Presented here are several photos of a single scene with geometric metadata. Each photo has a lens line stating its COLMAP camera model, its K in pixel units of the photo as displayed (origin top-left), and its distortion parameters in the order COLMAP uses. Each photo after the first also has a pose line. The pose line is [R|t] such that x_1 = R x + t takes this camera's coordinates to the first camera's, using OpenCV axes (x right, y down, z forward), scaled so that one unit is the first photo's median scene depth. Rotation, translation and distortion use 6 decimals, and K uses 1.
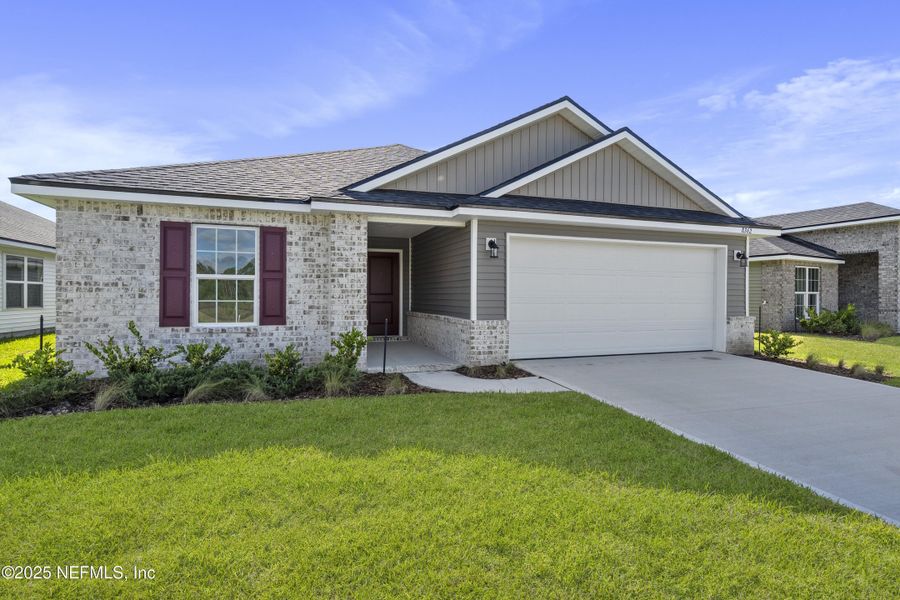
lens RADIAL K [[421.5, 0, 450.0], [0, 421.5, 300.0], [0, 0, 1]] dist [0.000185, 0.000099]
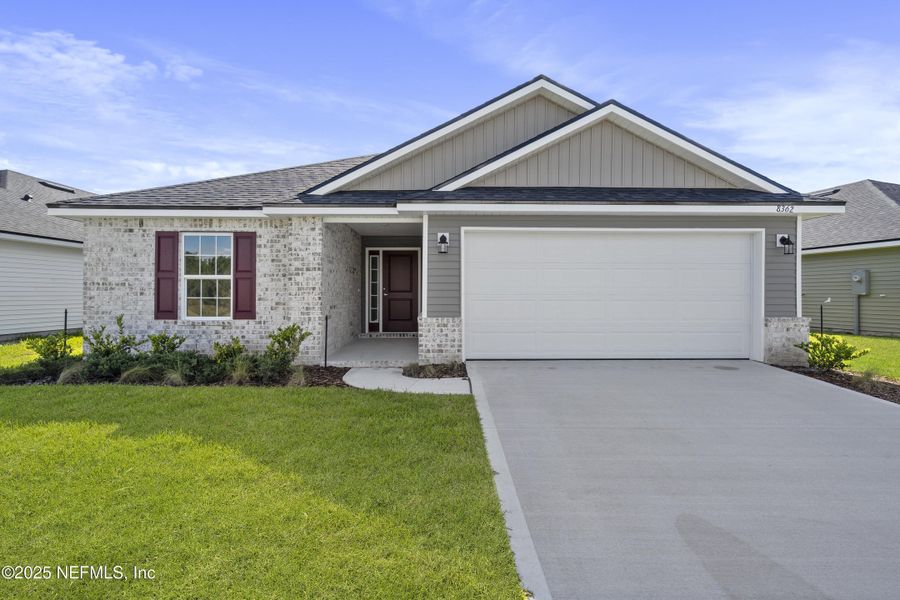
lens RADIAL K [[422.0, 0, 422.3], [0, 422.0, 295.1], [0, 0, 1]] dist [0.001459, -0.000049]
pose [[0.958468, -0.002199, -0.285191, 0.351280], [0.000567, 0.999983, -0.005805, 0.001659], [0.285199, 0.005402, 0.958453, 0.058828]]
